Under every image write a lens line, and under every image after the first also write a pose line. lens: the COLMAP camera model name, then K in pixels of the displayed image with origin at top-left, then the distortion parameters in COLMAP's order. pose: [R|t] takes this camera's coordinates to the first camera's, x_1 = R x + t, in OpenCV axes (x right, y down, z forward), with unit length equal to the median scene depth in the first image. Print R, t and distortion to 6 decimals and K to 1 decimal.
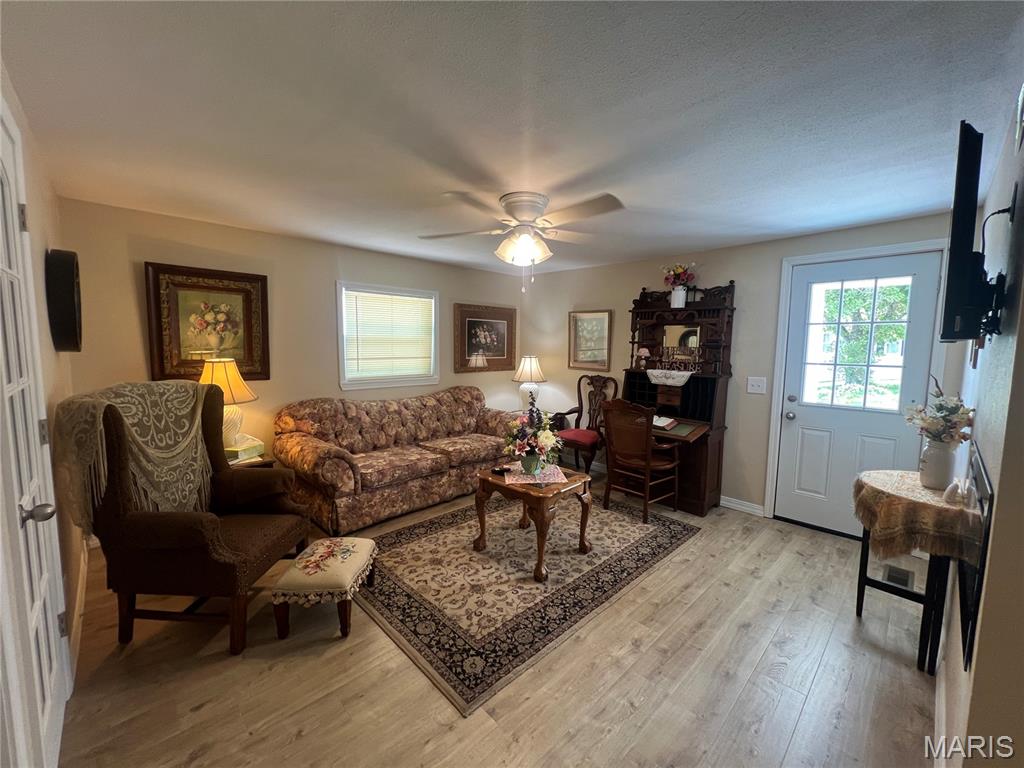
lens RADIAL K [[410.6, 0, 510.9], [0, 410.6, 383.4], [0, 0, 1]] dist [-0.003667, 0.000261]
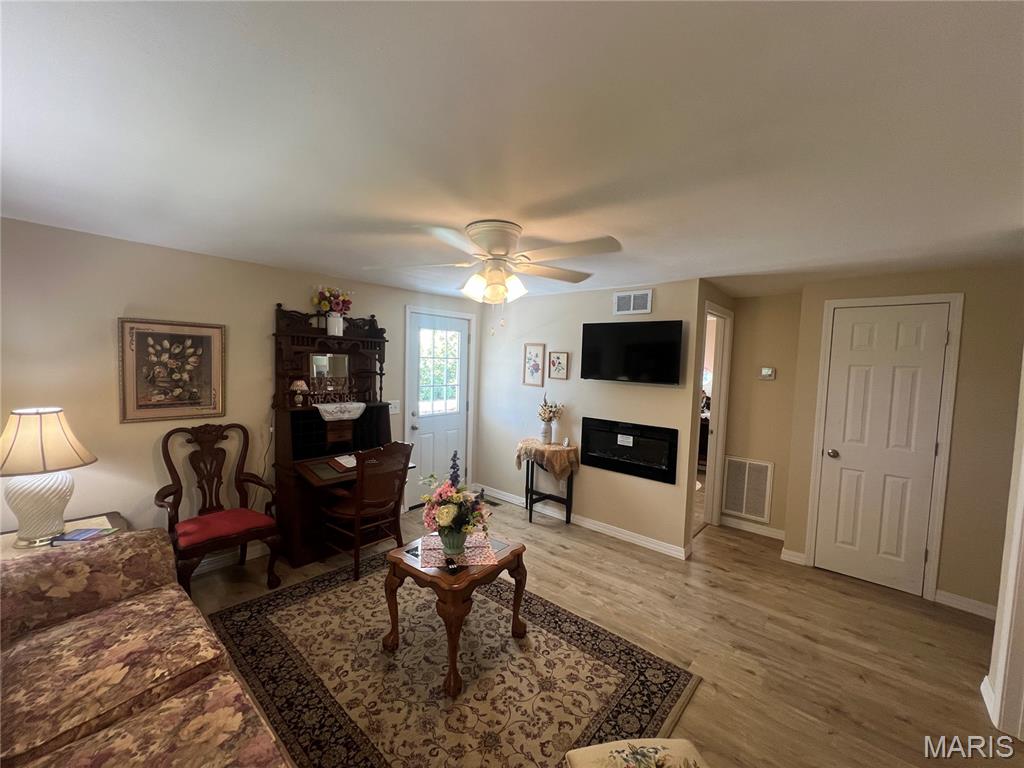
lens RADIAL K [[410.6, 0, 510.9], [0, 410.6, 383.4], [0, 0, 1]] dist [-0.003667, 0.000261]
pose [[-0.079368, -0.072382, 0.994214, -0.739435], [0.066883, 0.994726, 0.077759, -0.164240], [-0.994599, 0.072667, -0.074108, 0.918312]]
